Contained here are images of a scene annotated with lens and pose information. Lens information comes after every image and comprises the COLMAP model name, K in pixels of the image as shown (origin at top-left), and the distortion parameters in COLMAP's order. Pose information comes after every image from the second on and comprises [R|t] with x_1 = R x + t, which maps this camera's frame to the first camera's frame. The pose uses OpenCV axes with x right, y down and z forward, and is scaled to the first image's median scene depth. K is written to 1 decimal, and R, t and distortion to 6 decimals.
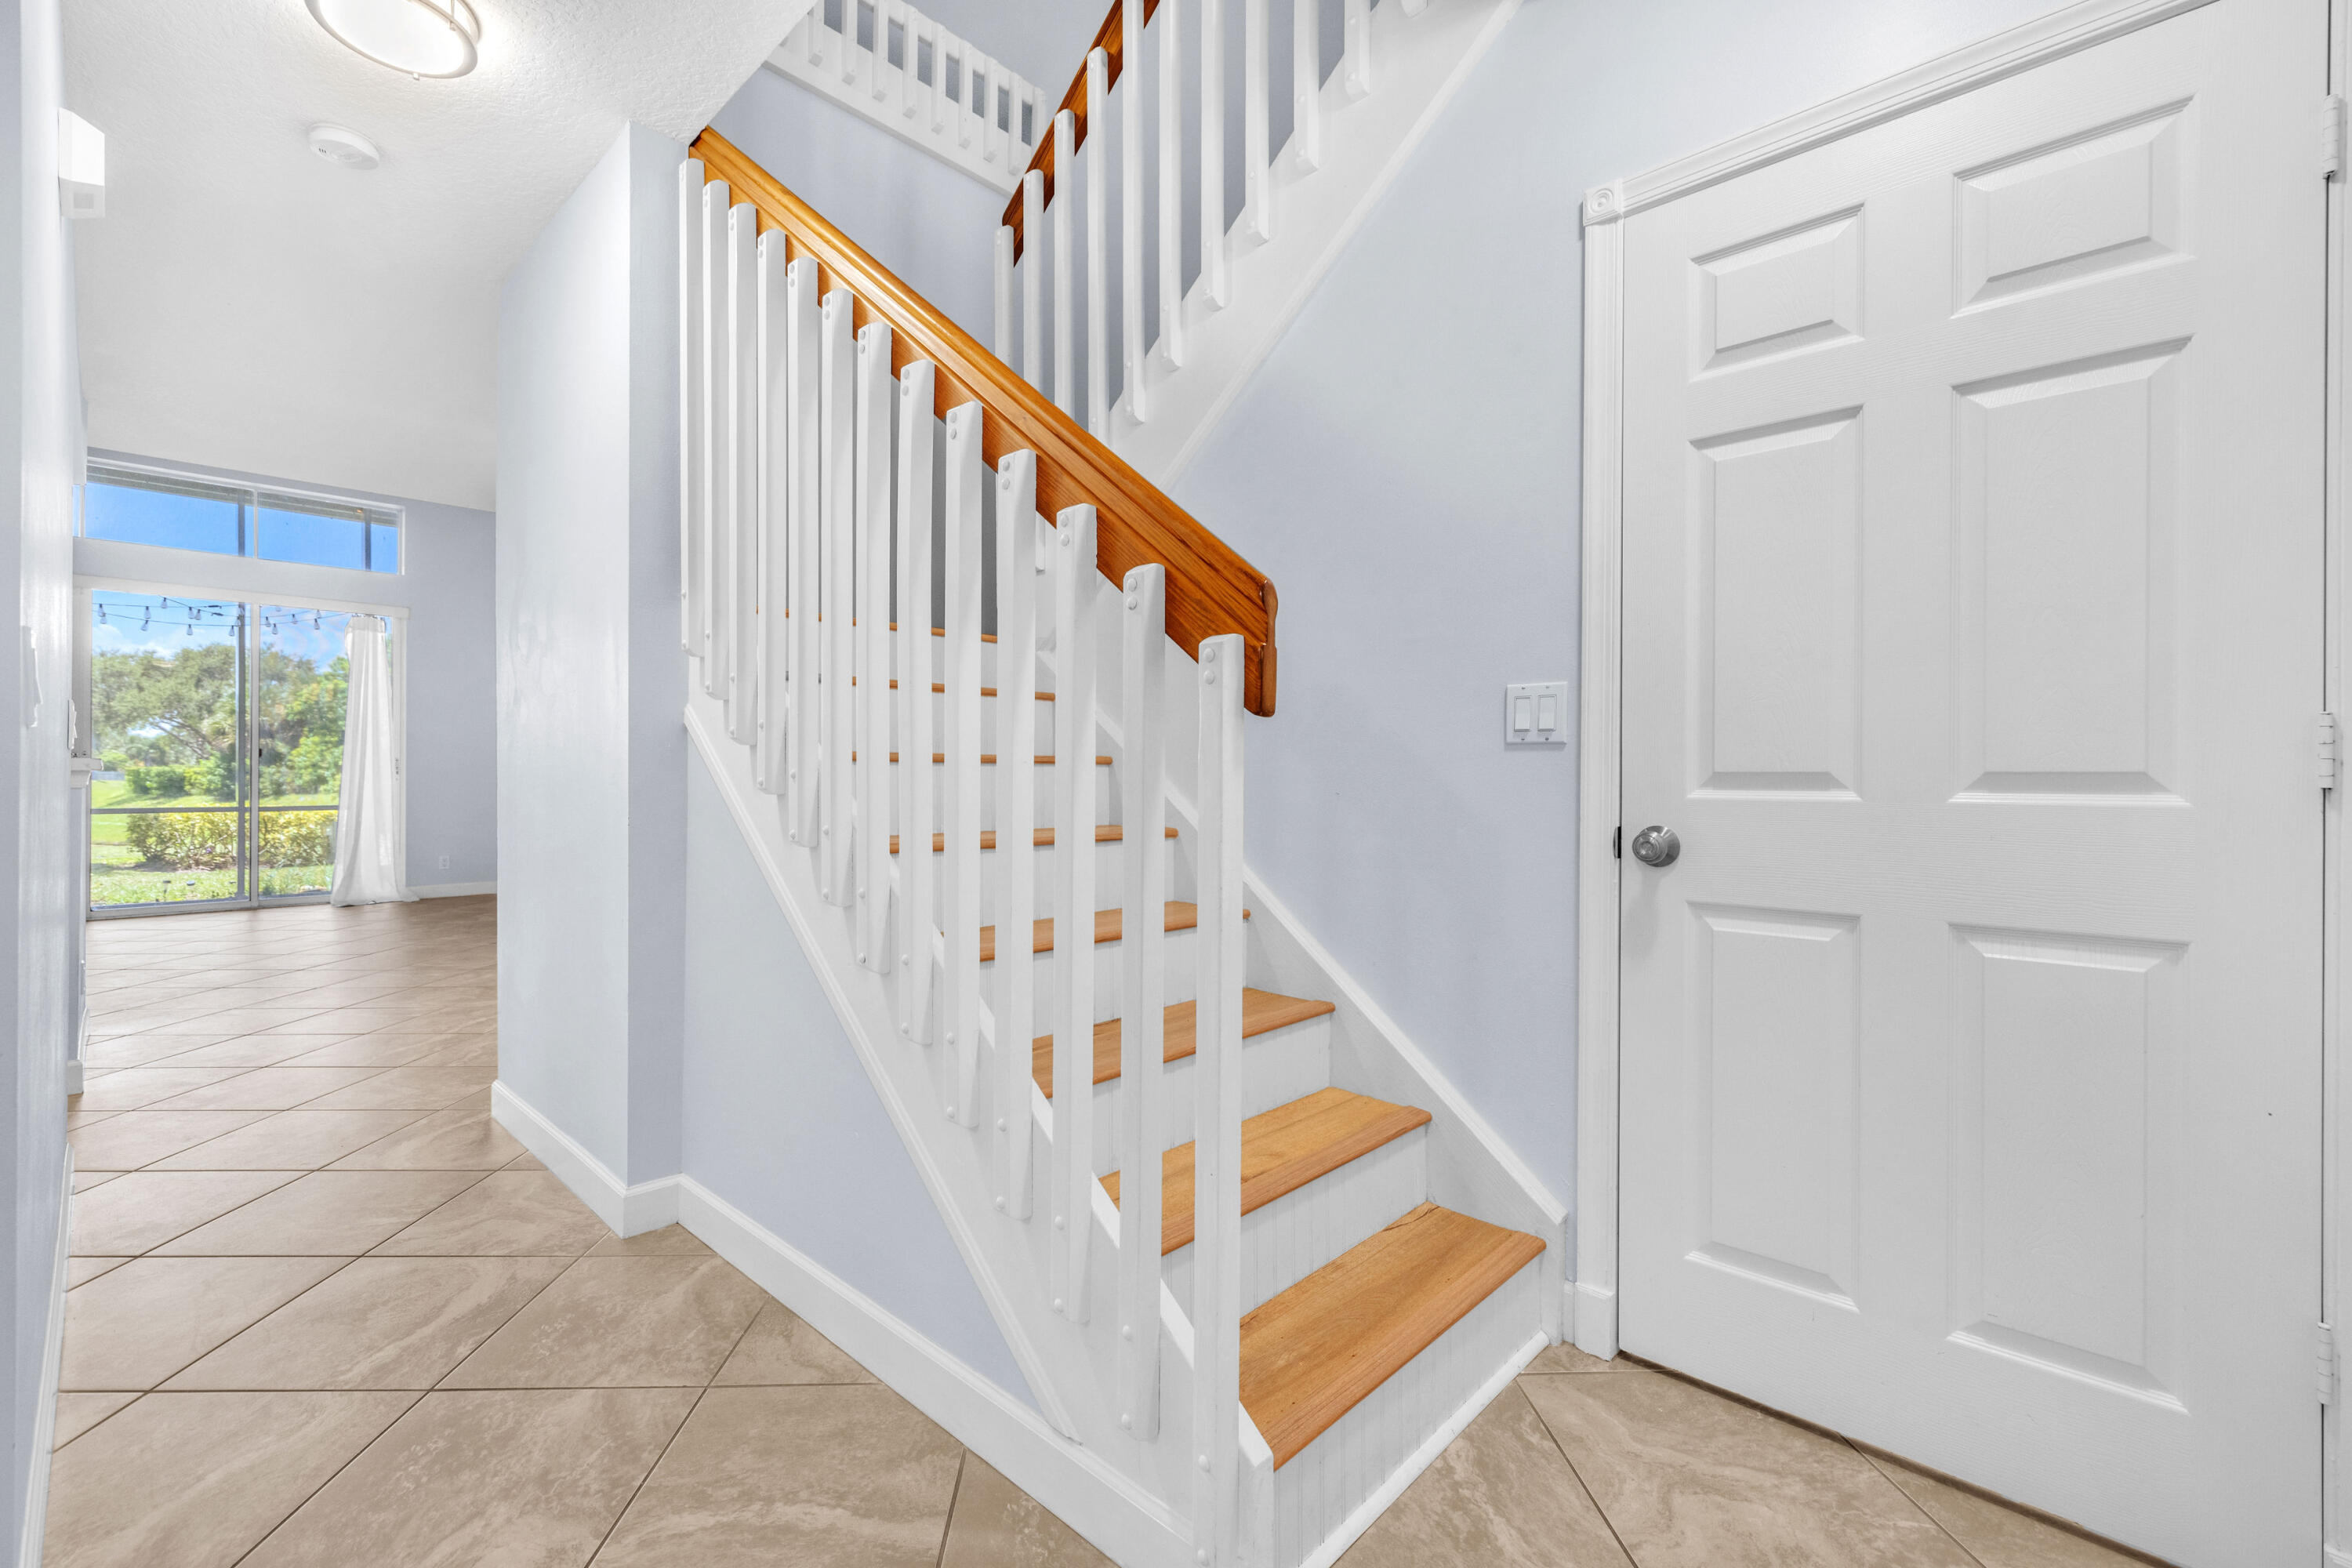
lens RADIAL K [[989.4, 0, 1162.0], [0, 989.4, 771.5], [0, 0, 1]] dist [-0.000205, 0.000542]
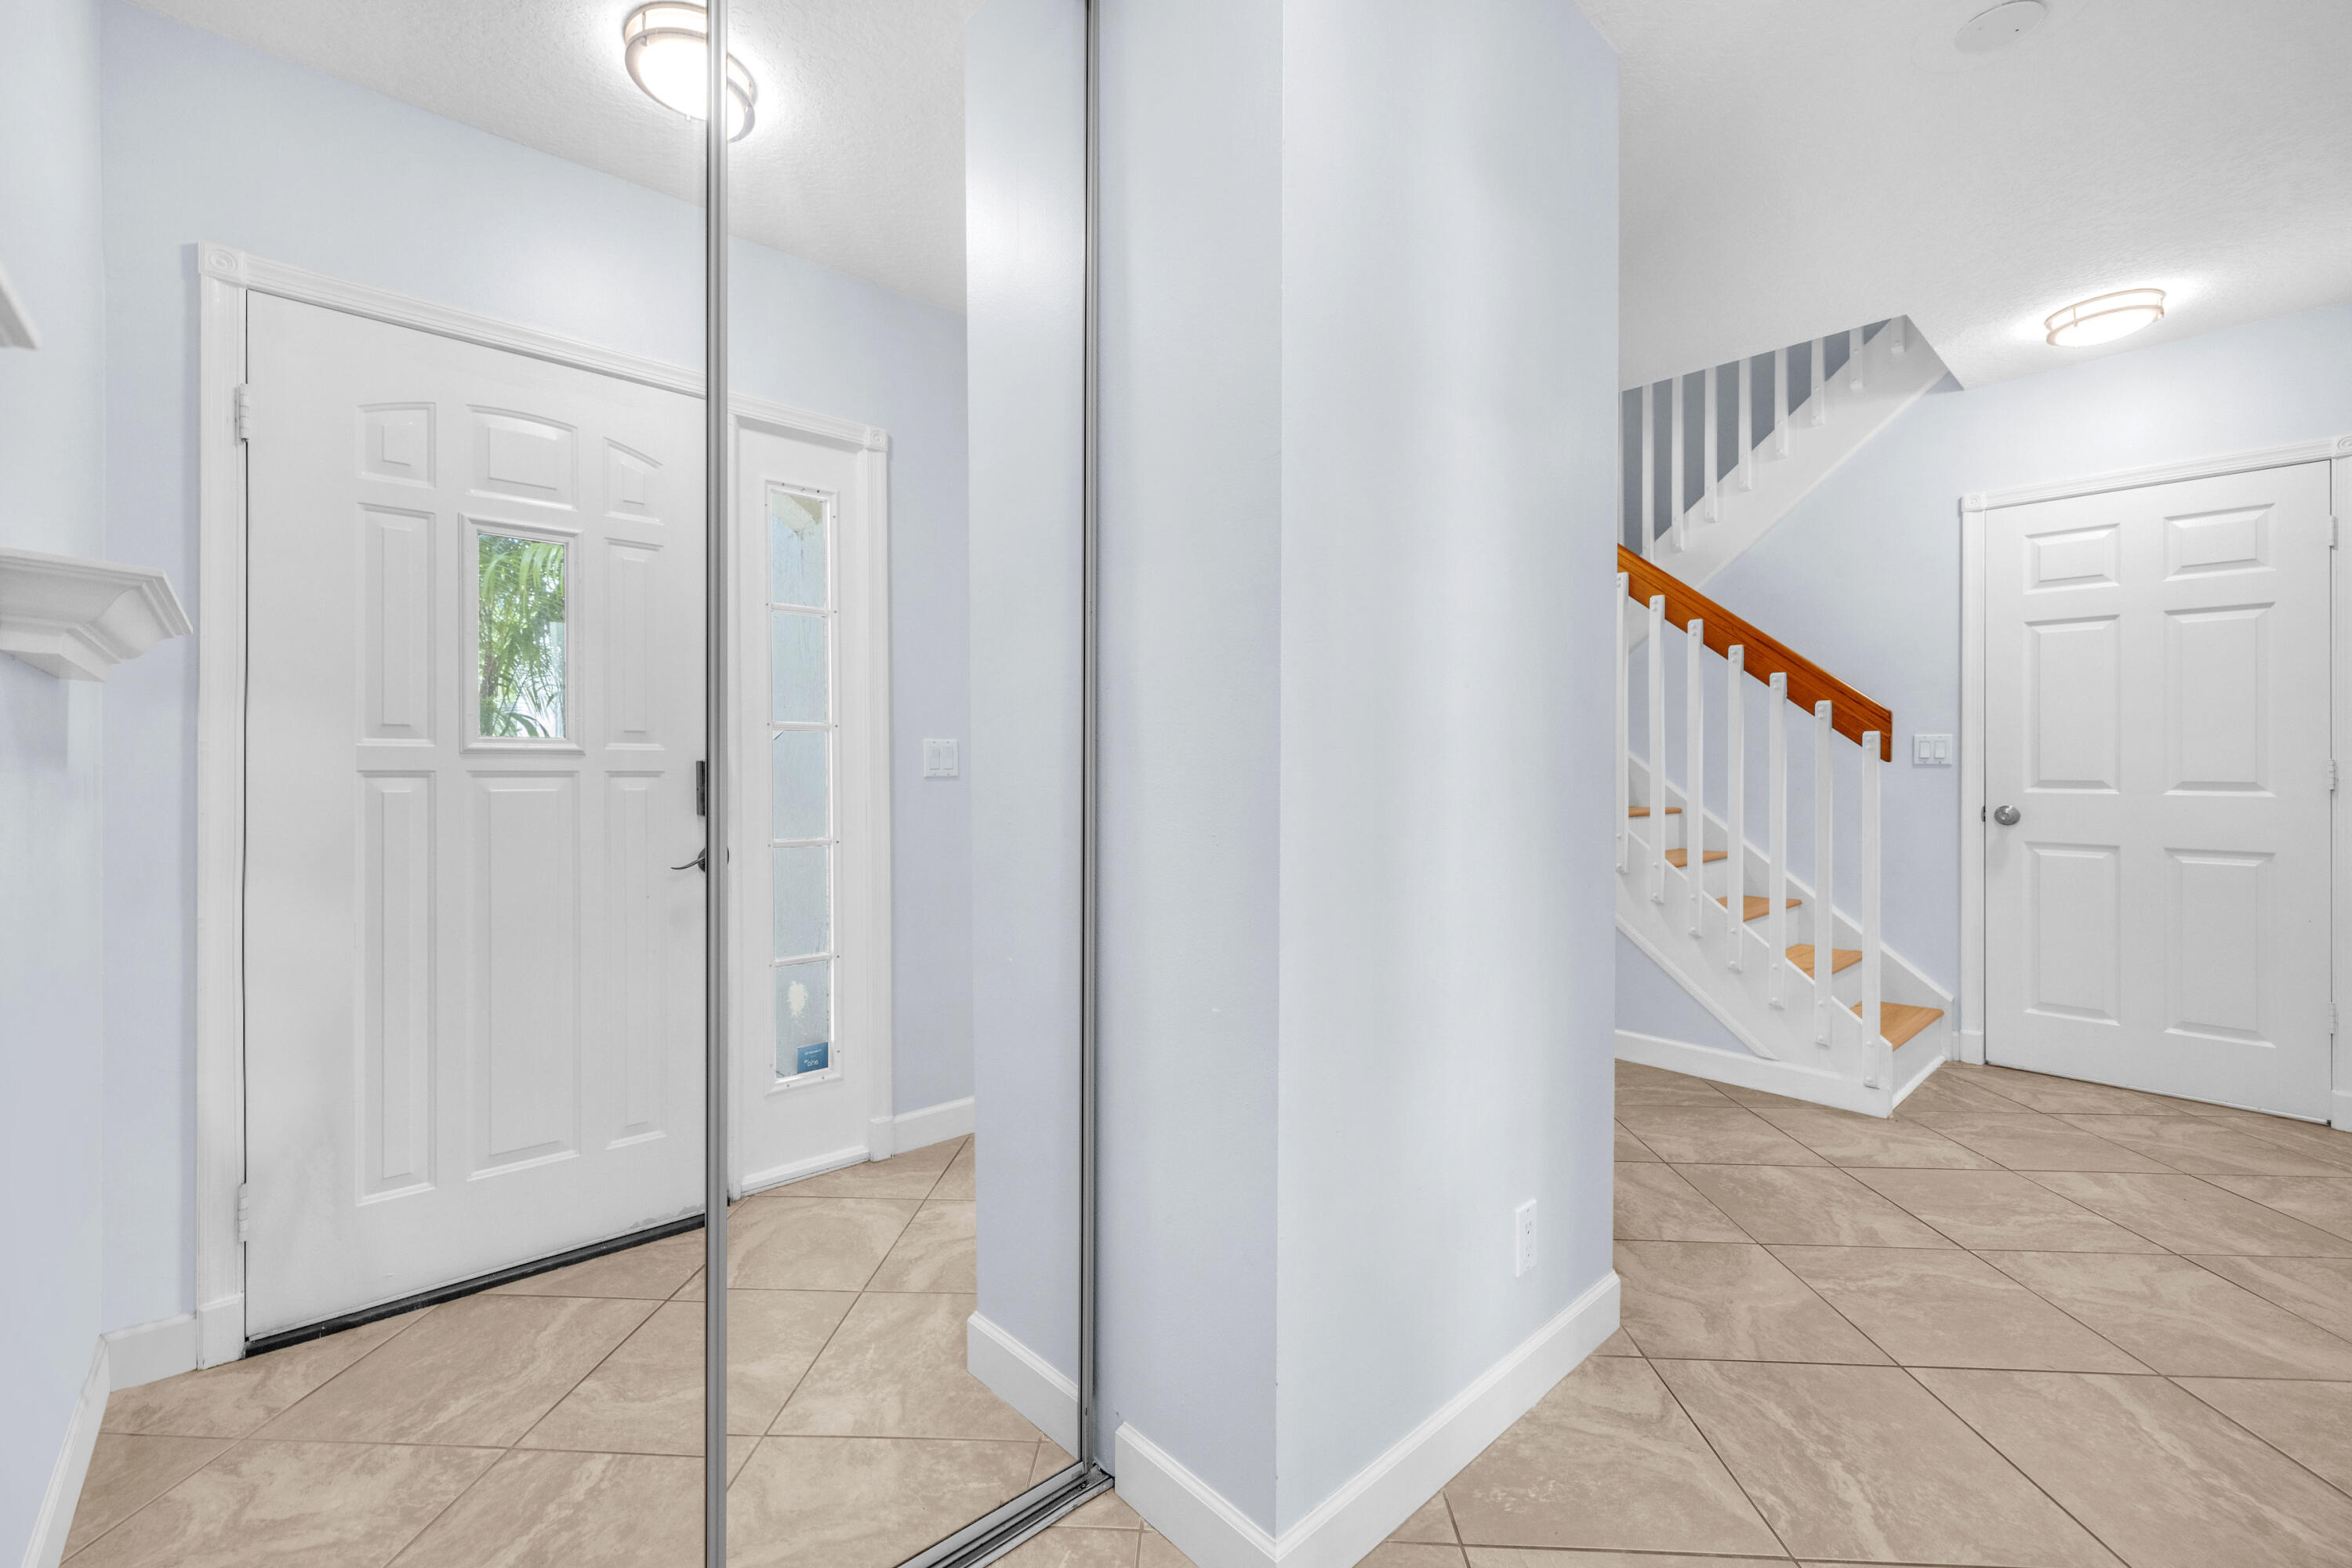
lens RADIAL K [[979.4, 0, 1163.4], [0, 979.4, 756.3], [0, 0, 1]] dist [-0.001231, -0.000316]
pose [[0.996338, -0.003165, -0.085440, -1.143834], [0.002909, 0.999991, -0.003120, -0.049984], [0.085449, 0.002860, 0.996338, -1.258624]]
